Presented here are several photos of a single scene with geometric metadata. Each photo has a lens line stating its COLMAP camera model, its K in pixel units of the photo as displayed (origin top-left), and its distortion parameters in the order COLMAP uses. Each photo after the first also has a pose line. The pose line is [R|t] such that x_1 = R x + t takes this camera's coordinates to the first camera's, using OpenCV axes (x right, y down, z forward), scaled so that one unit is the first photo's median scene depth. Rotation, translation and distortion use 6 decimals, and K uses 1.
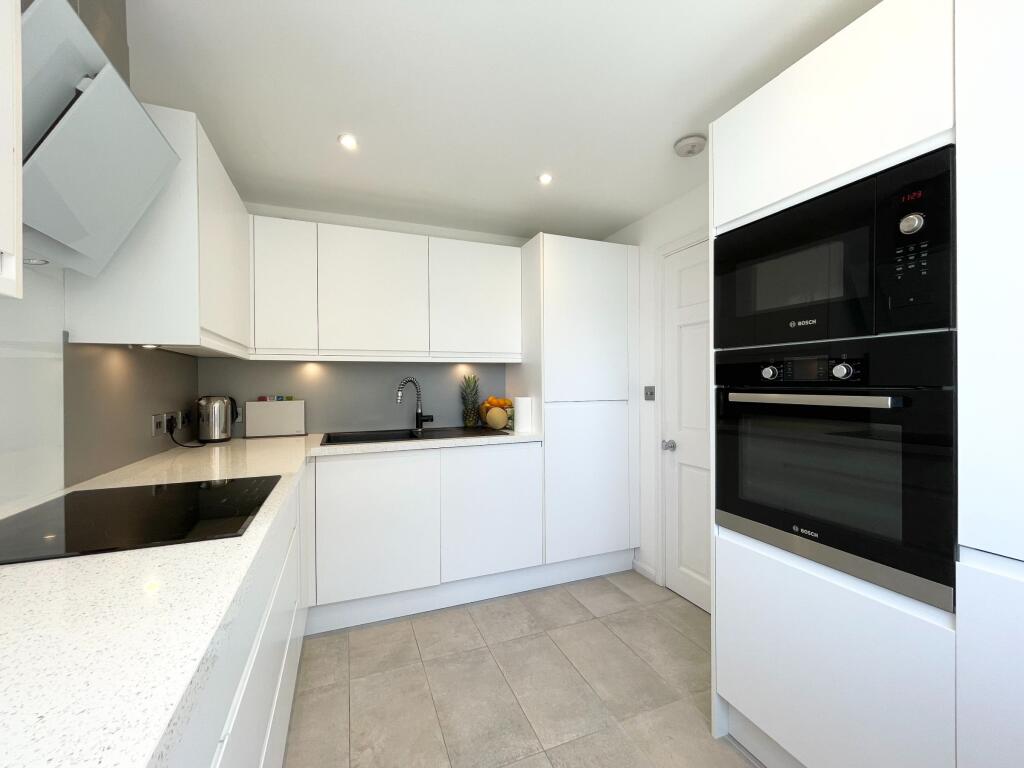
lens RADIAL K [[413.2, 0, 512.8], [0, 413.2, 382.8], [0, 0, 1]] dist [-0.001103, -0.001734]
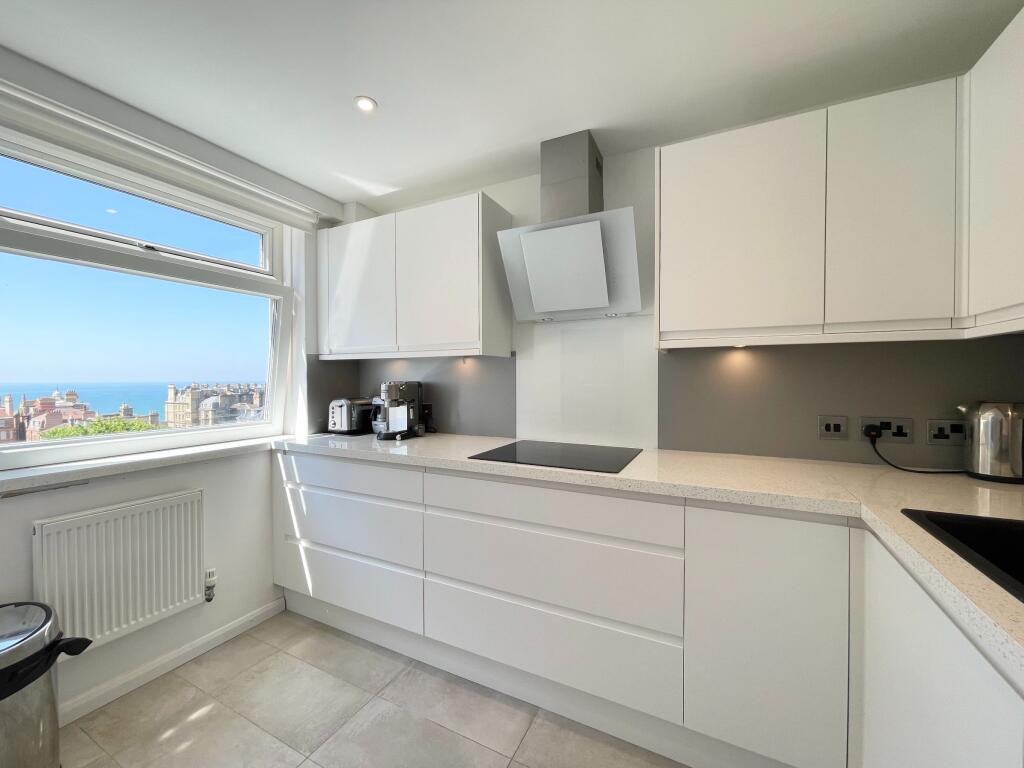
lens RADIAL K [[413.2, 0, 512.2], [0, 413.2, 385.5], [0, 0, 1]] dist [-0.001103, -0.001734]
pose [[-0.753770, 0.019550, -0.656848, 0.185633], [0.007779, 0.999753, 0.020829, -0.008682], [0.657092, 0.010591, -0.753736, 1.008152]]
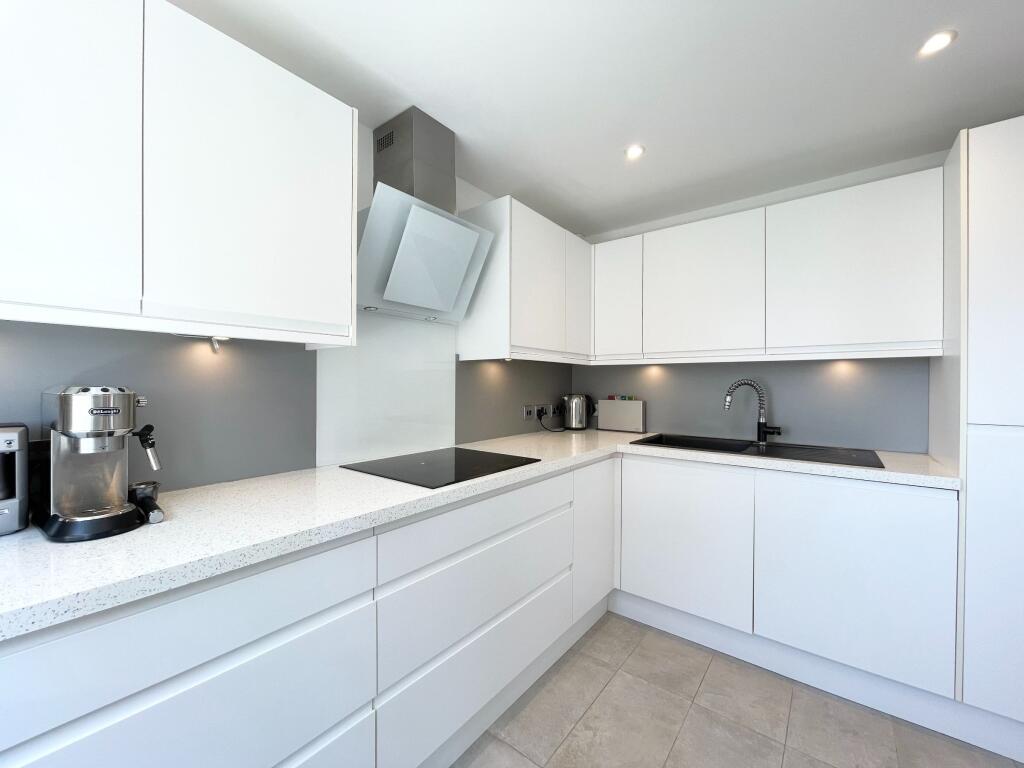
lens RADIAL K [[413.2, 0, 505.9], [0, 413.2, 382.8], [0, 0, 1]] dist [-0.001103, -0.001734]
pose [[0.497281, 0.008909, -0.867544, 0.289403], [-0.008954, 0.999947, 0.005136, -0.007613], [0.867543, 0.005214, 0.497334, 0.178226]]
